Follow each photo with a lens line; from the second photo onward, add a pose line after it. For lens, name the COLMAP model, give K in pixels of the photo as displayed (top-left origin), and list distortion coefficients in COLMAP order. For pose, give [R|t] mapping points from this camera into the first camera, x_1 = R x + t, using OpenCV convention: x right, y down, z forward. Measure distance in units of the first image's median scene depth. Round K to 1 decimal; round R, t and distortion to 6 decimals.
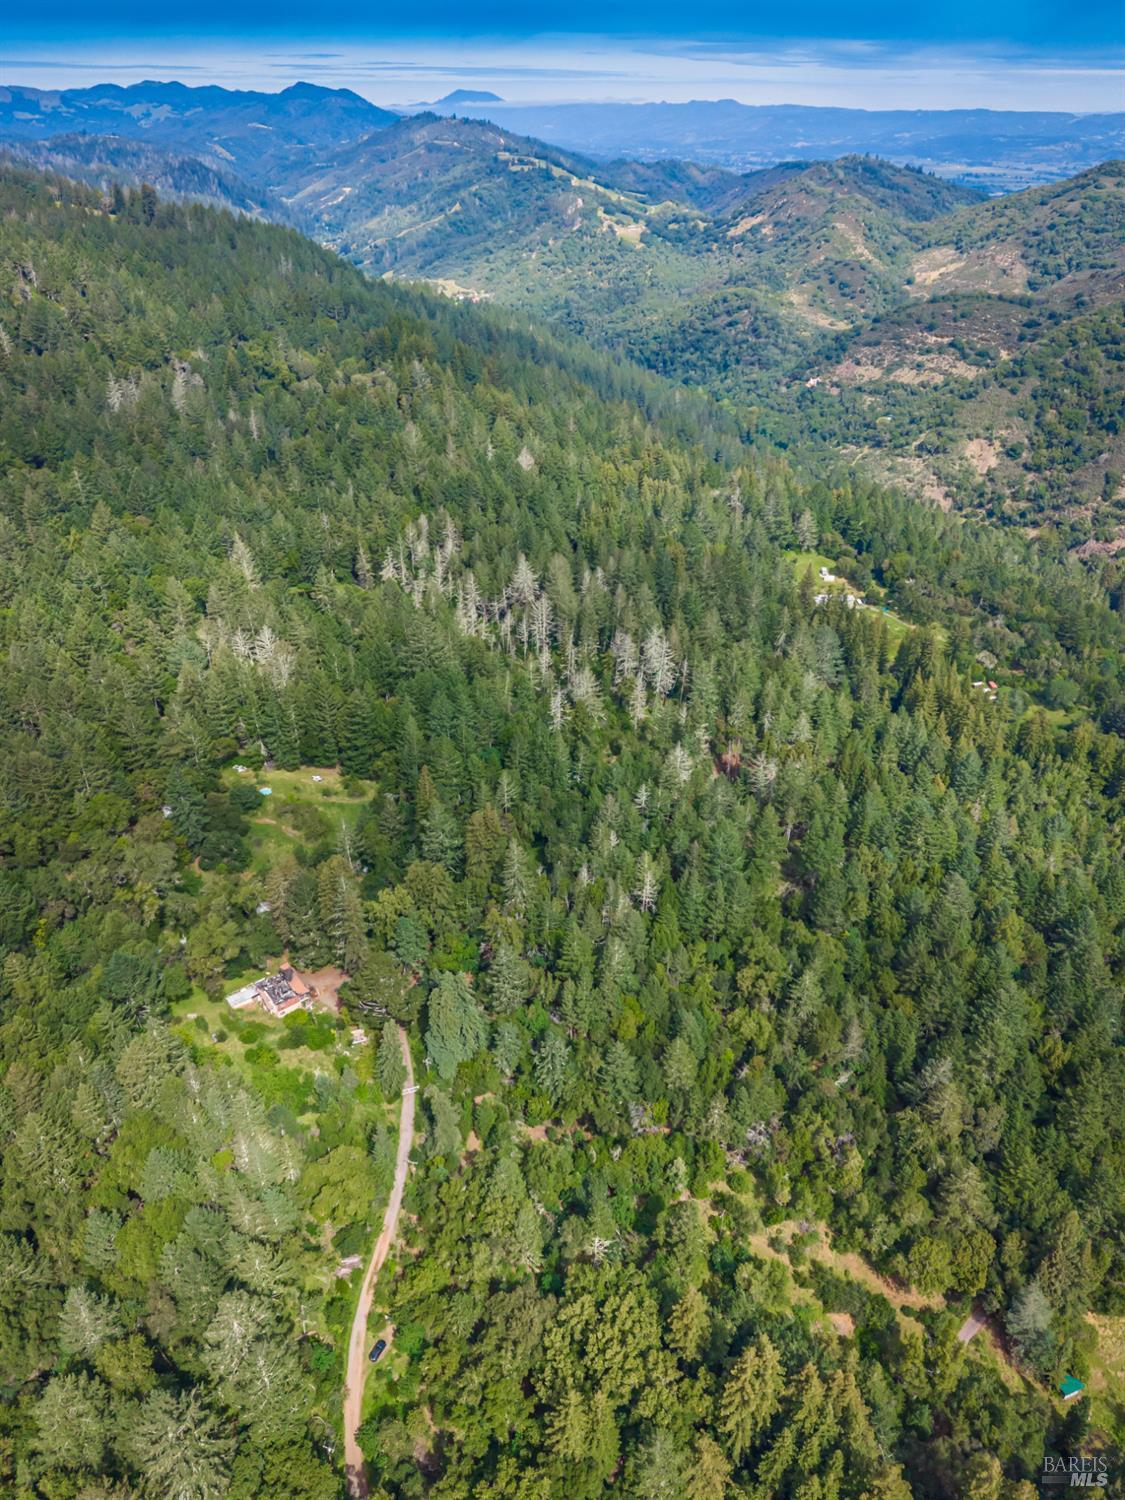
lens RADIAL K [[1007.0, 0, 571.1], [0, 1007.0, 752.2], [0, 0, 1]] dist [0.027914, -0.018999]
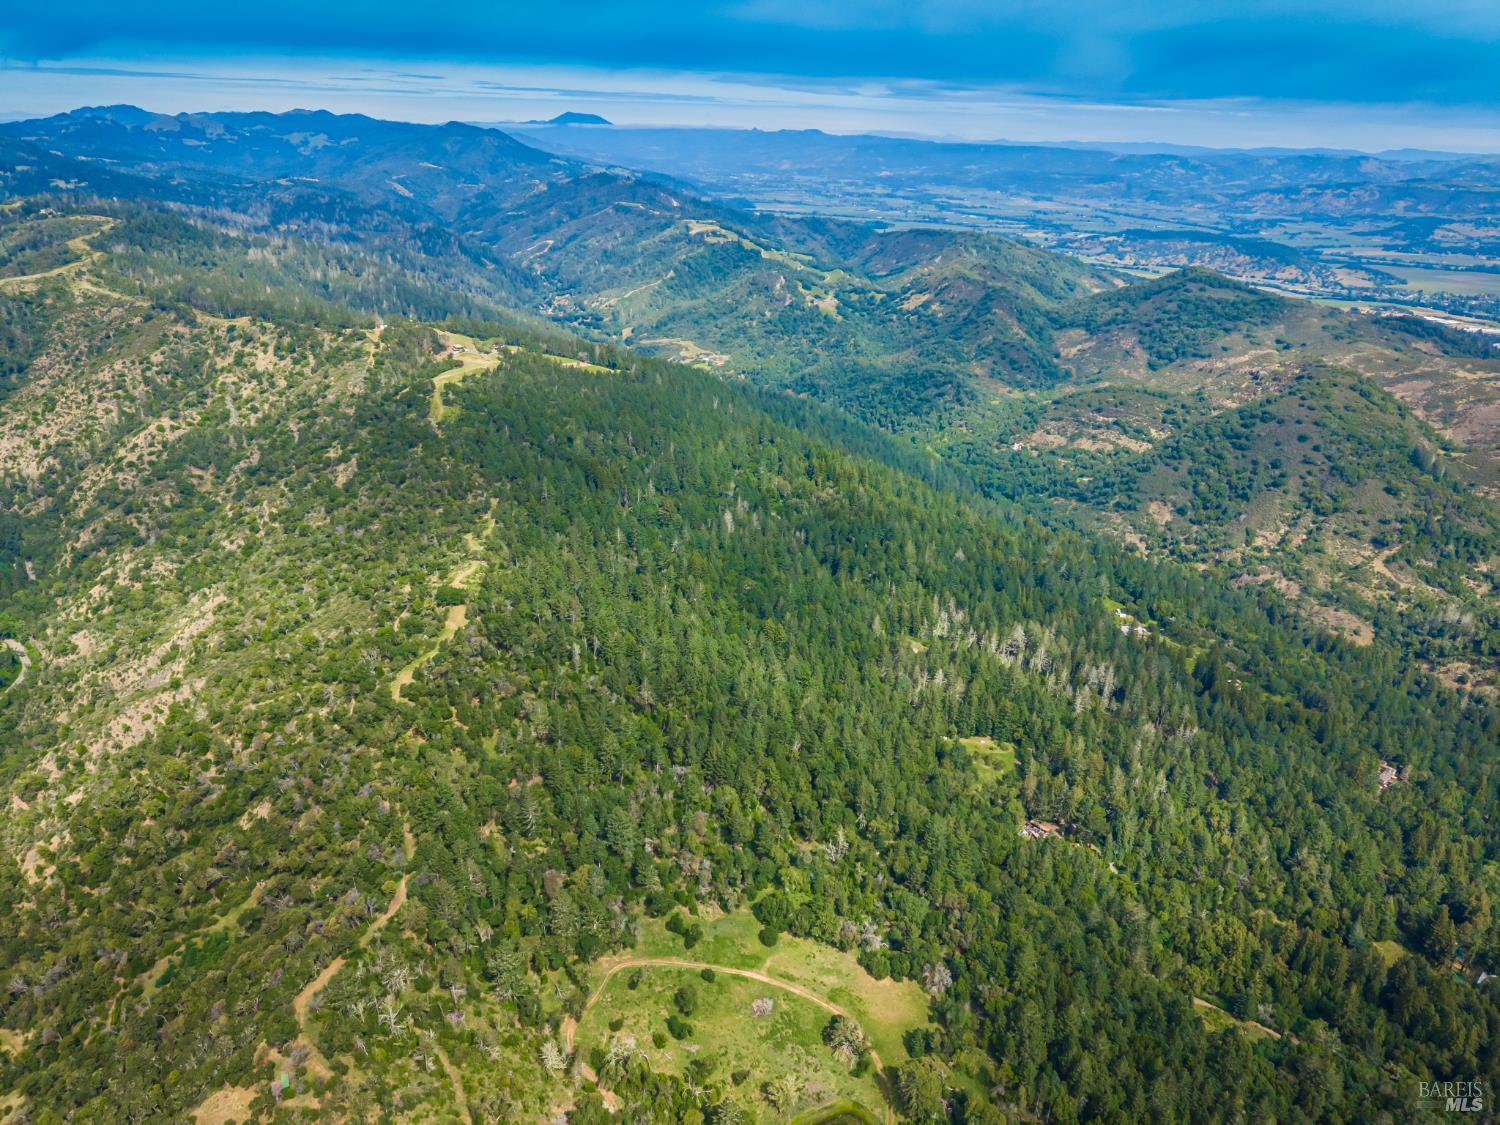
lens RADIAL K [[1007.0, 0, 750.0], [0, 1007.0, 562.5], [0, 0, 1]] dist [0.027914, -0.018999]
pose [[0.995916, -0.011830, 0.089504, -0.321821], [0.025263, 0.988290, -0.150482, -0.013724], [-0.086676, 0.152129, 0.984553, -0.387696]]
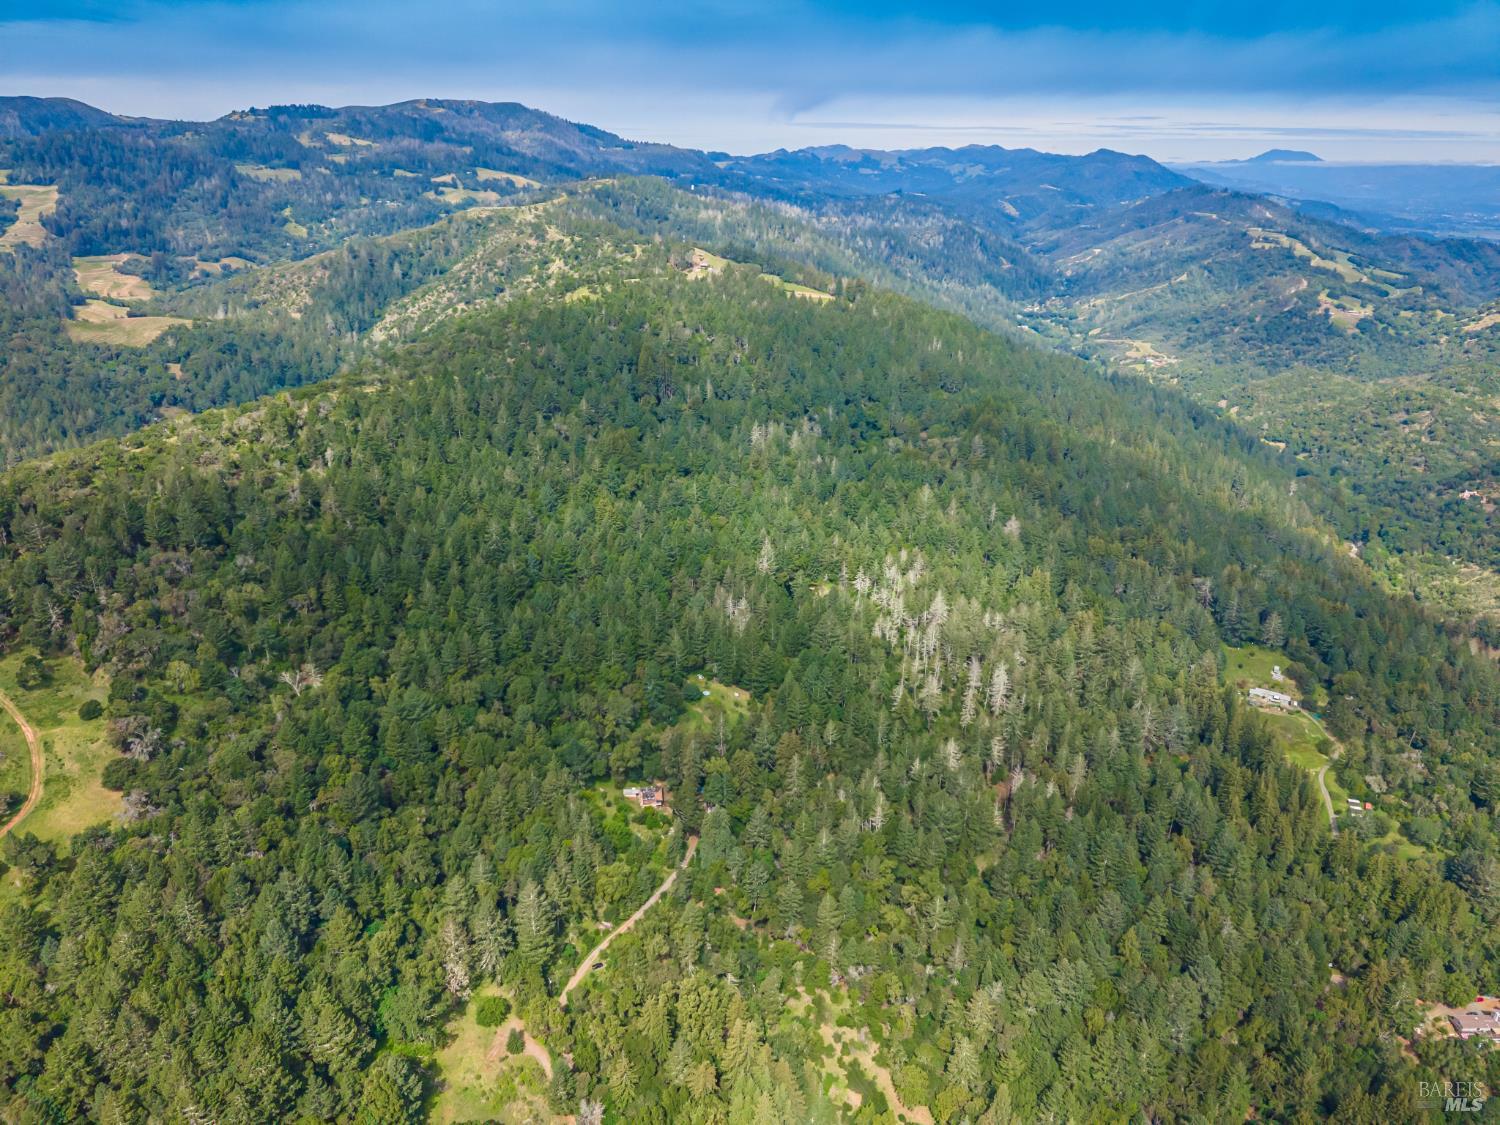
lens RADIAL K [[1012.5, 0, 756.7], [0, 1012.5, 558.2], [0, 0, 1]] dist [0.036824, -0.031356]
pose [[0.858097, 0.204778, -0.470887, 0.167655], [-0.290474, 0.949790, -0.116289, -0.000706], [0.423431, 0.236568, 0.874495, -0.150700]]
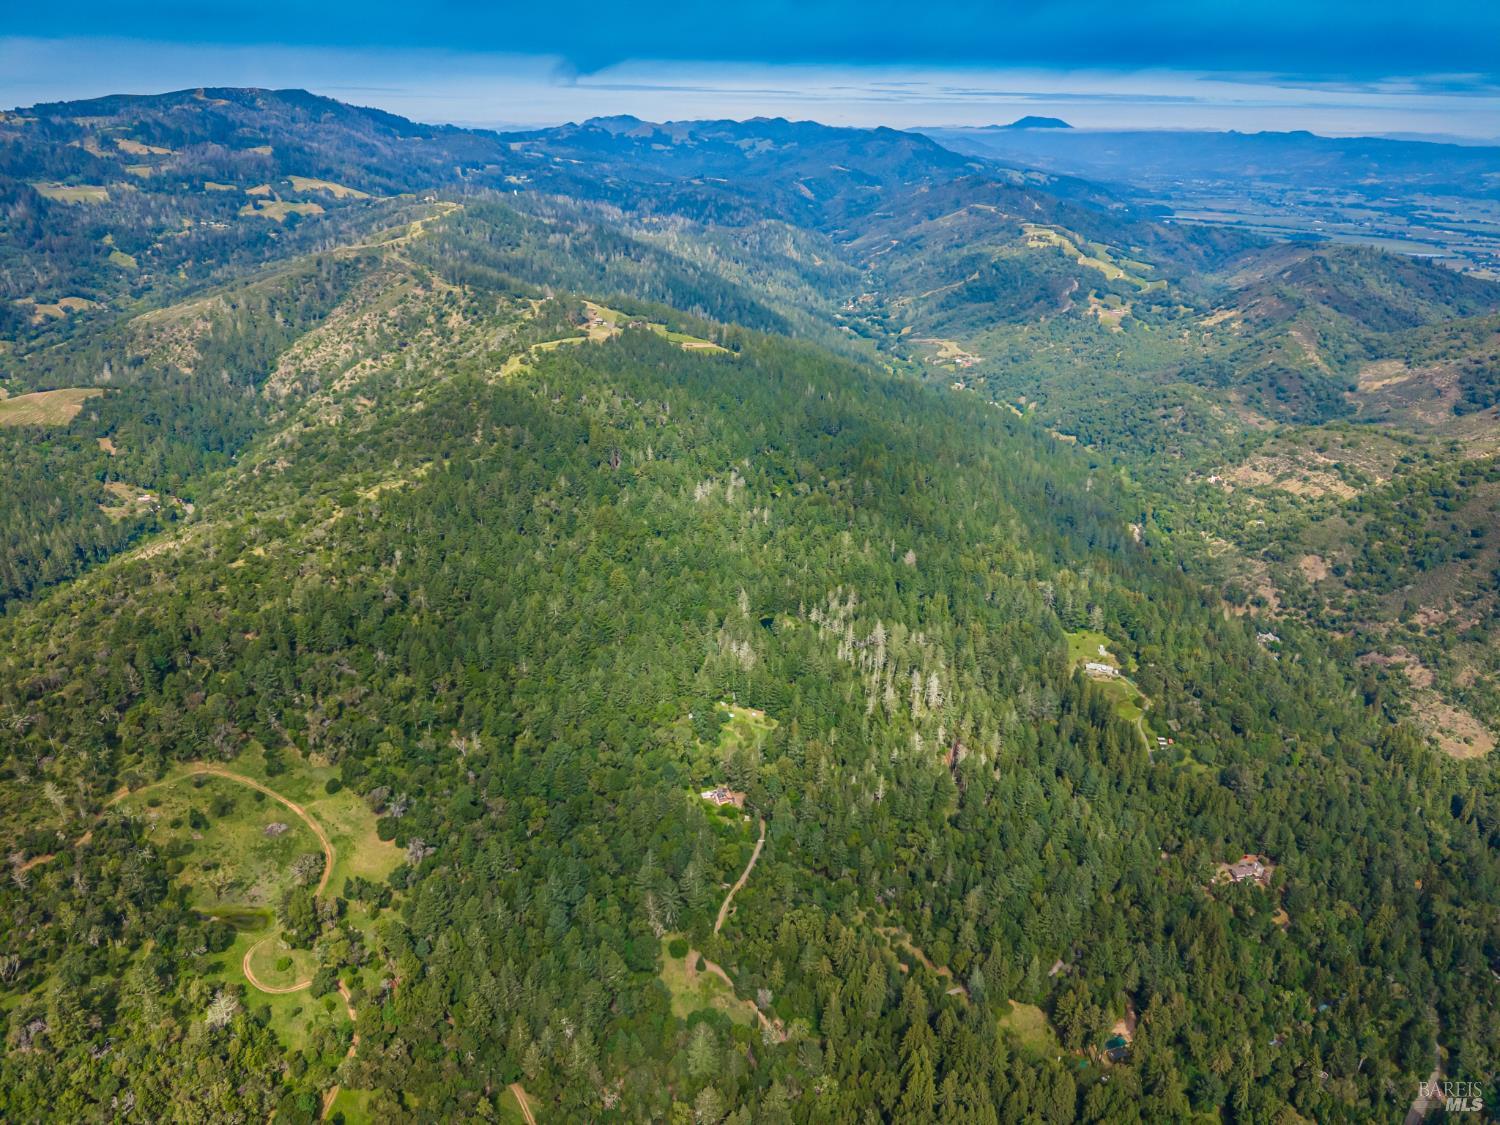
lens RADIAL K [[1012.5, 0, 756.7], [0, 1012.5, 558.2], [0, 0, 1]] dist [0.036824, -0.031356]
pose [[0.943681, 0.146961, -0.296426, 0.123783], [-0.191586, 0.973165, -0.127450, -0.008895], [0.269741, 0.177063, 0.946514, -0.398428]]
